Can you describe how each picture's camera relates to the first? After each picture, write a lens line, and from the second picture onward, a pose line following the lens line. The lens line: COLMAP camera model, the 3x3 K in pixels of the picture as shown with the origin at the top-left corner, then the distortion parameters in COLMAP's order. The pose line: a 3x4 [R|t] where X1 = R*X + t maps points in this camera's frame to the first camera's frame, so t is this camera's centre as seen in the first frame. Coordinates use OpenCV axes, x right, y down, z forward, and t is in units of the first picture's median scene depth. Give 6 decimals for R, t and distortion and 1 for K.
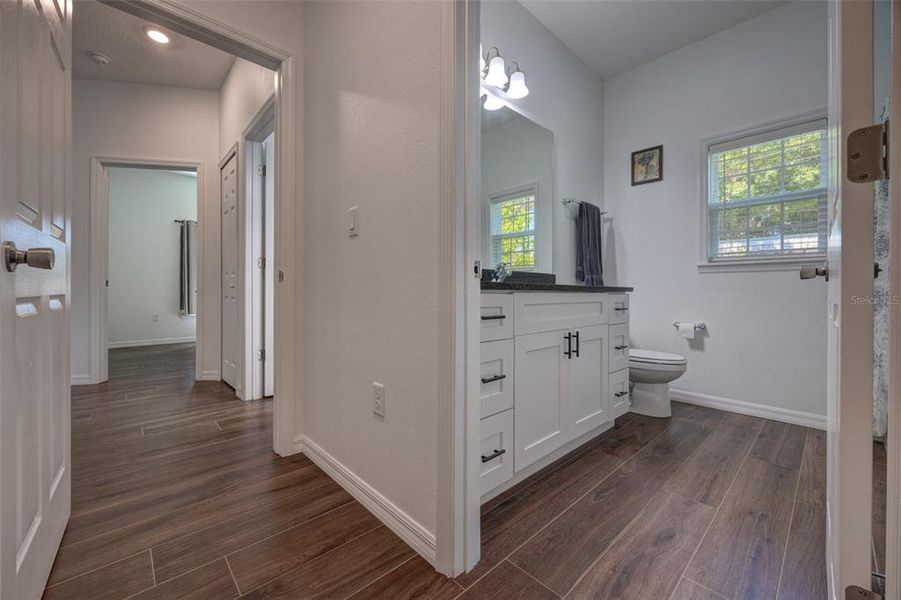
lens RADIAL K [[355.1, 0, 446.0], [0, 355.1, 292.4], [0, 0, 1]] dist [0.001427, -0.000400]
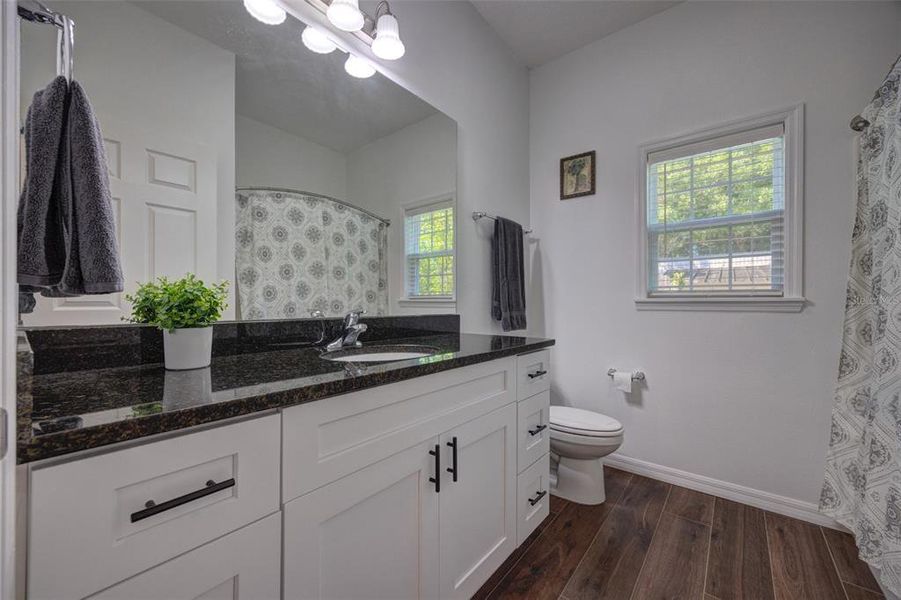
lens RADIAL K [[352.5, 0, 453.2], [0, 352.5, 304.2], [0, 0, 1]] dist [-0.002162, 0.000293]
pose [[0.988699, -0.002483, 0.149891, 0.172153], [0.002542, 0.999997, -0.000207, -0.066711], [-0.149890, 0.000586, 0.988702, 0.260124]]
